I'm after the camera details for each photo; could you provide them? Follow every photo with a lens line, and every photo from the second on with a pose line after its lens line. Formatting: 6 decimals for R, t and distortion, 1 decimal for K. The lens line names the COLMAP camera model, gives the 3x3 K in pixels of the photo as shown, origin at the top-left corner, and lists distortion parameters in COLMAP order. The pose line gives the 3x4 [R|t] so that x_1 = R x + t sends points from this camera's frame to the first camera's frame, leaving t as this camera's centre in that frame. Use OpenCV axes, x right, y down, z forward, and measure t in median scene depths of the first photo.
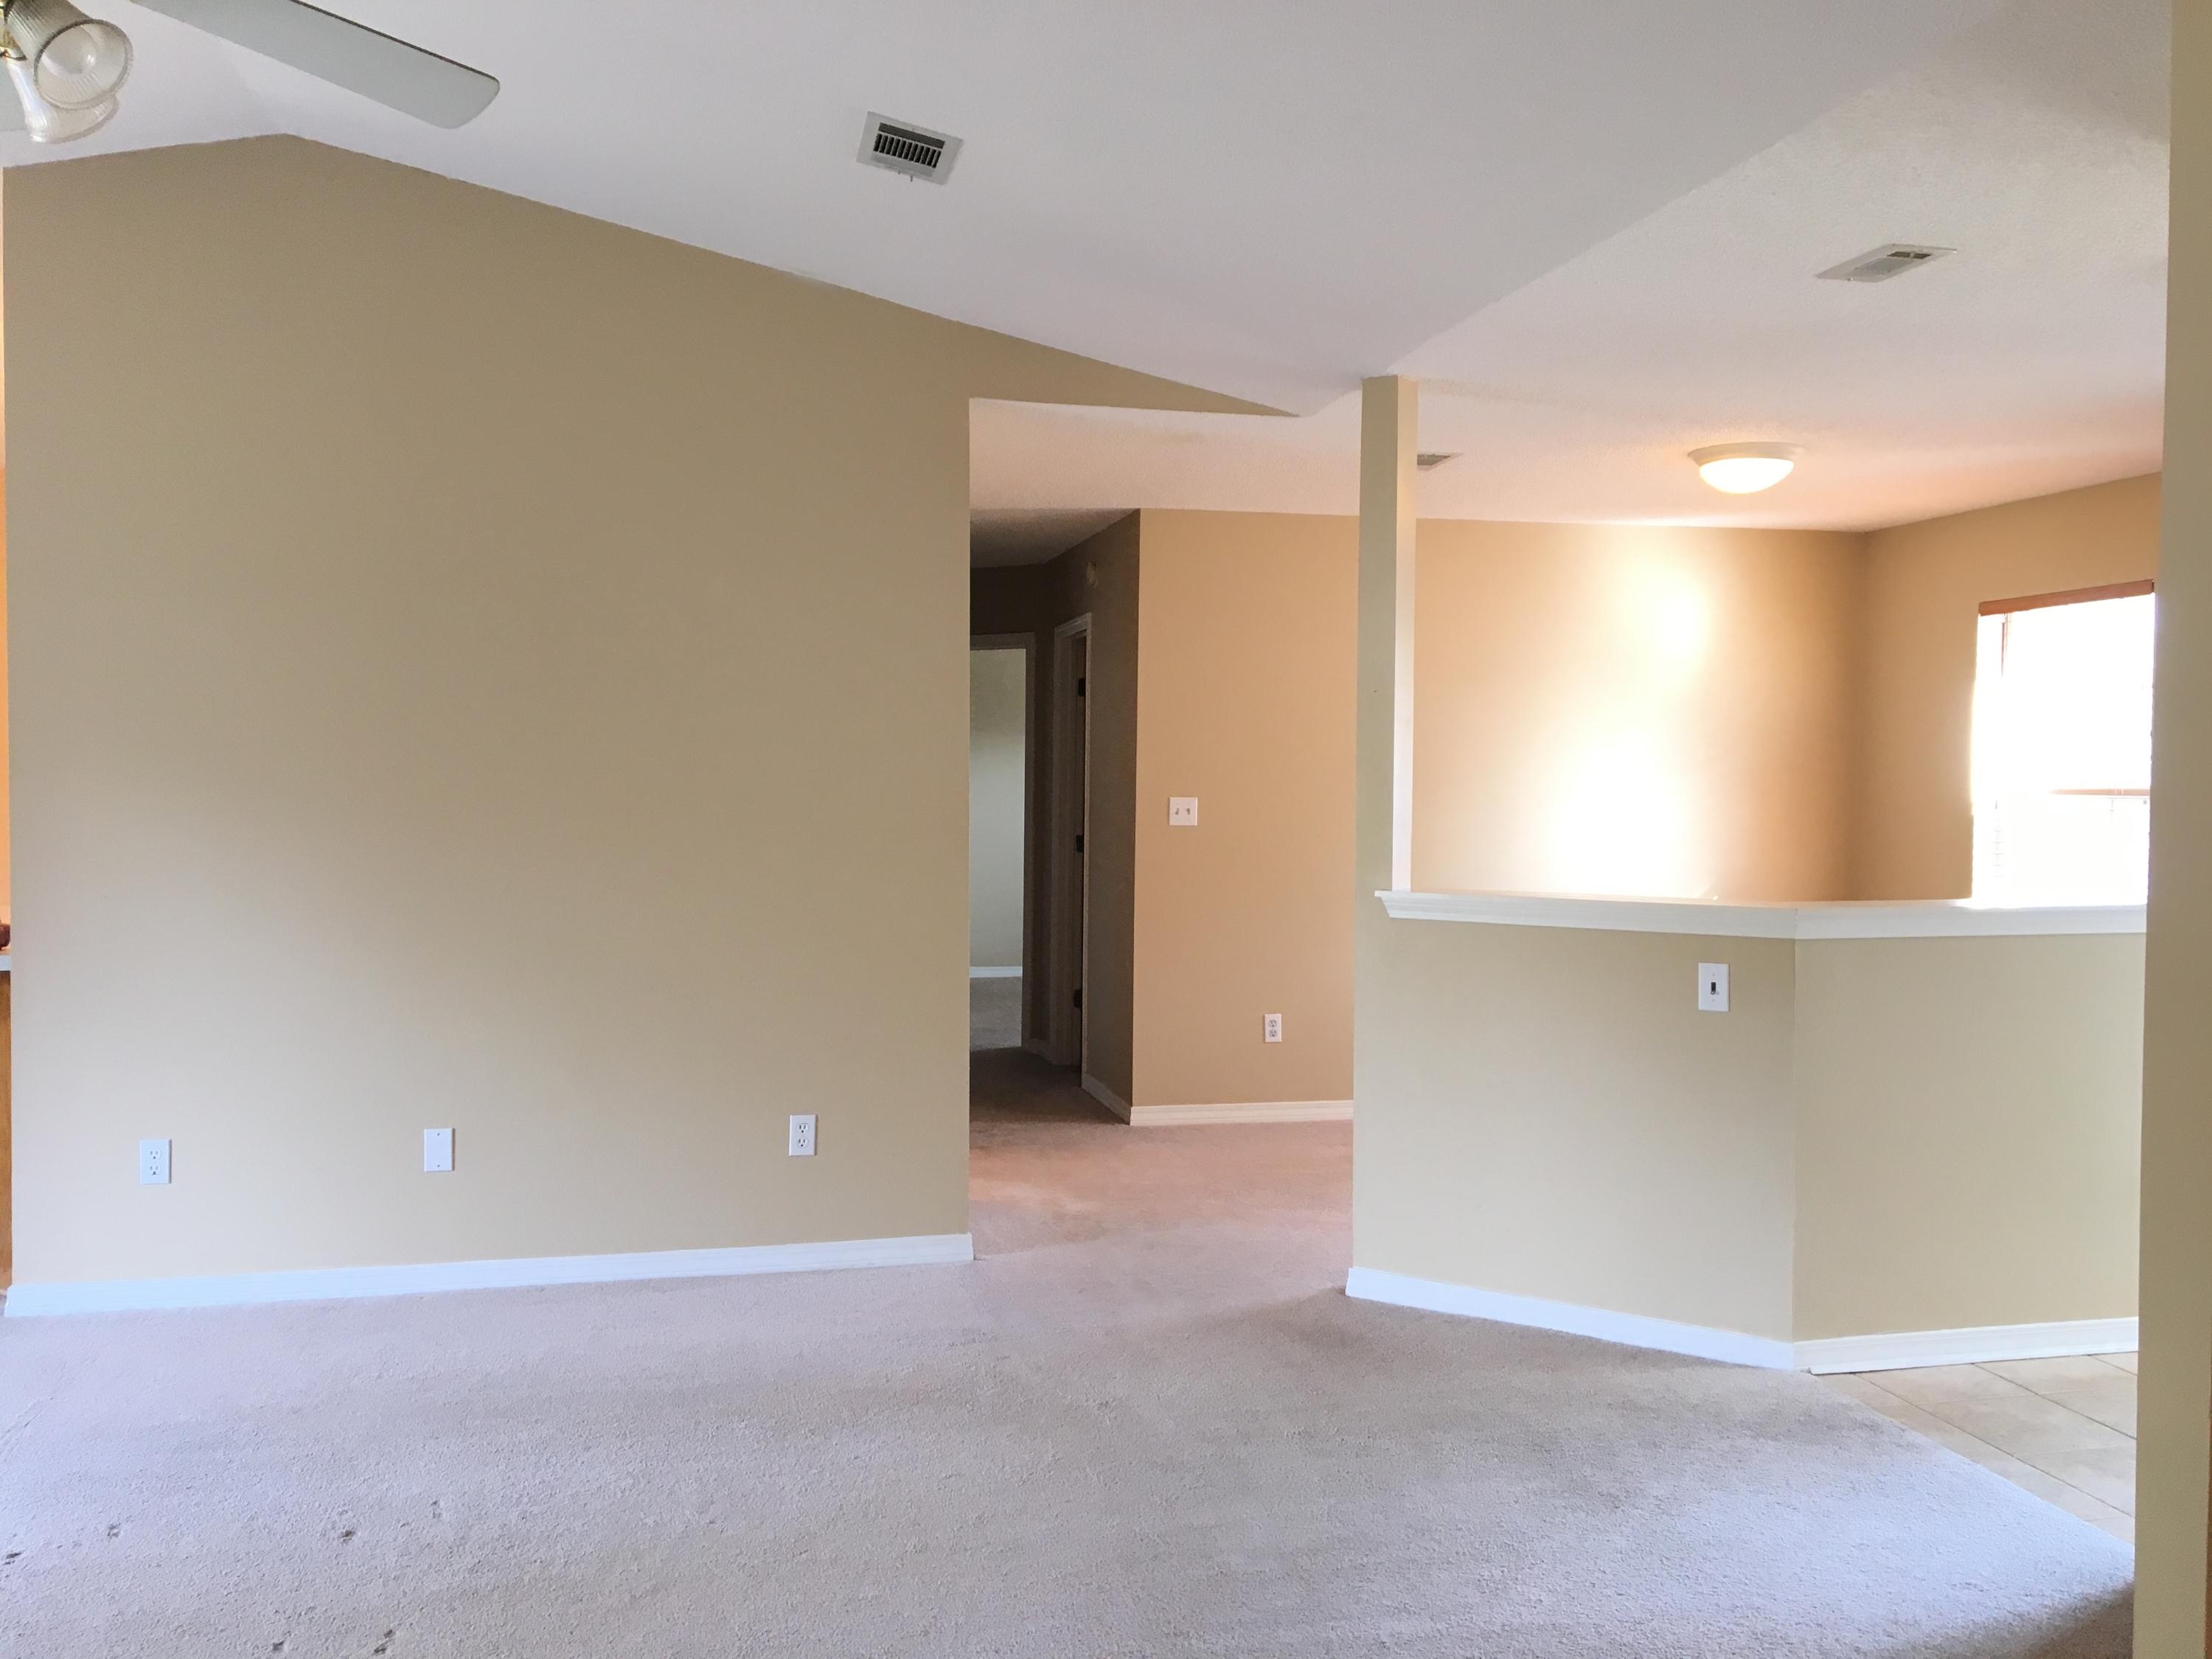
lens RADIAL K [[1856.1, 0, 1104.1], [0, 1856.1, 834.5], [0, 0, 1]] dist [0.089143, -0.129093]
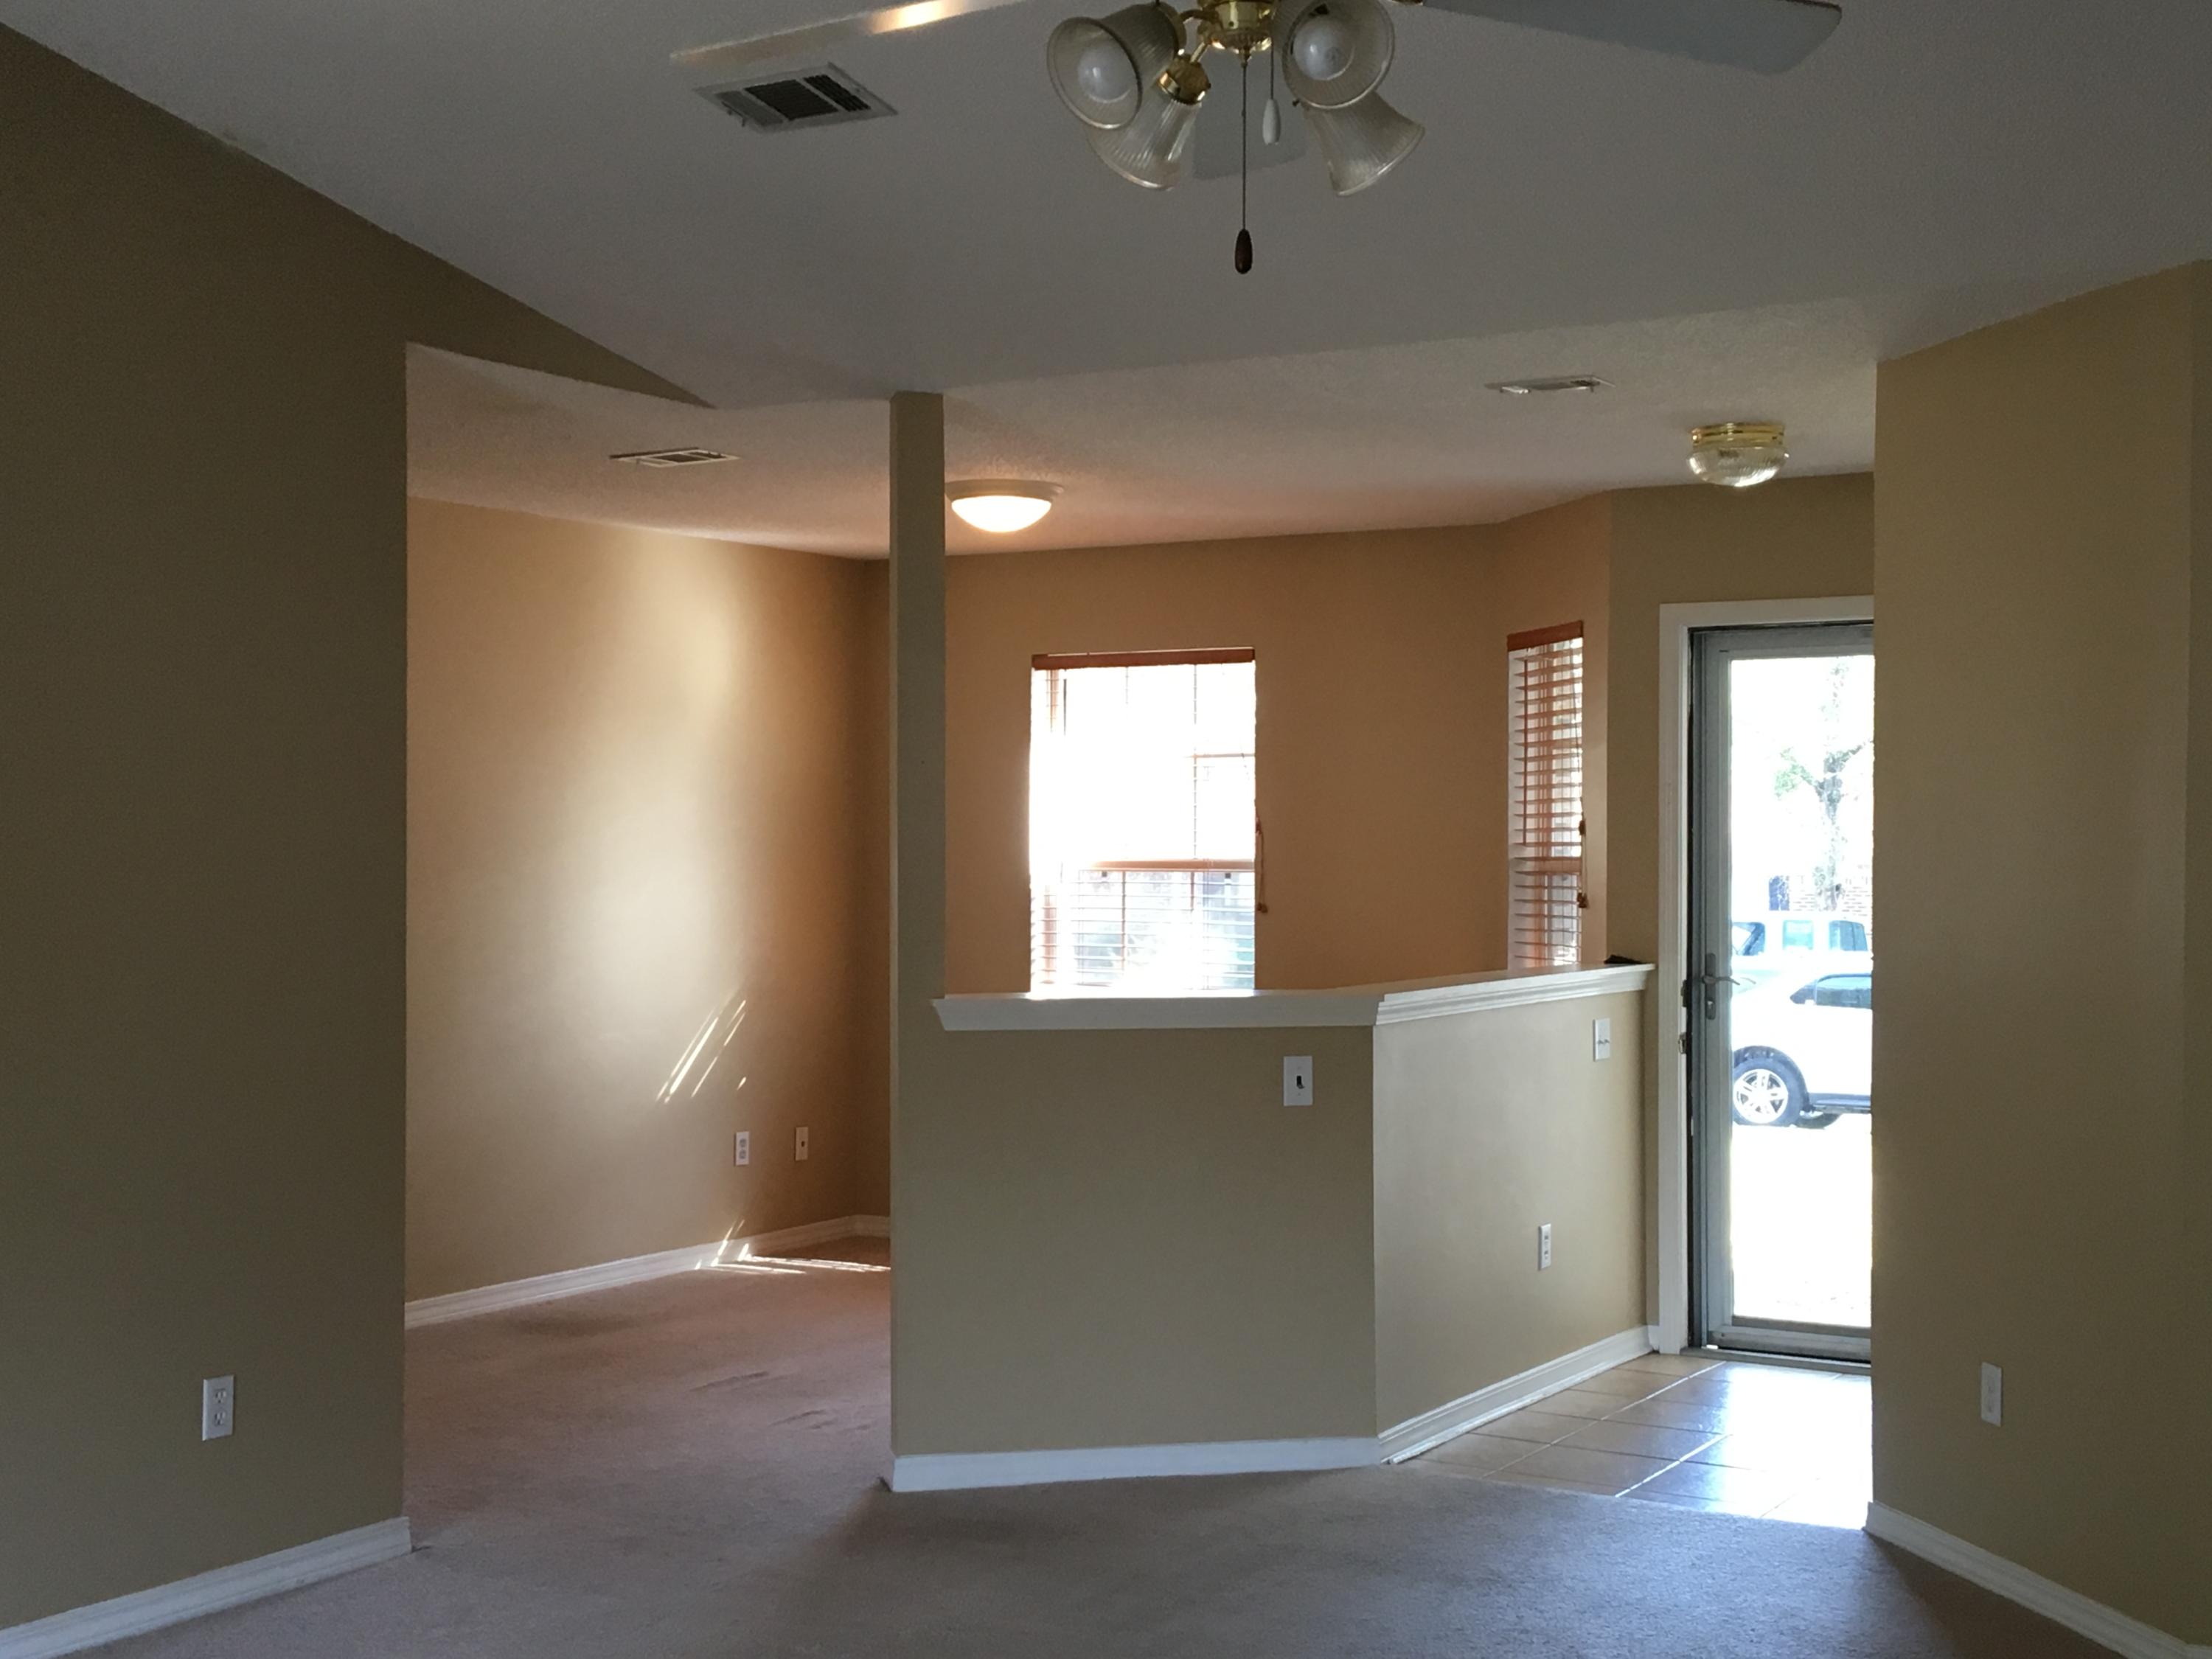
lens RADIAL K [[2889.8, 0, 1106.2], [0, 2889.8, 830.1], [0, 0, 1]] dist [-0.011818, 0.000000]
pose [[0.664438, -0.004510, 0.747330, -0.723496], [0.021869, 0.999671, -0.013411, -0.025465], [-0.747024, 0.025254, 0.664318, 0.067463]]
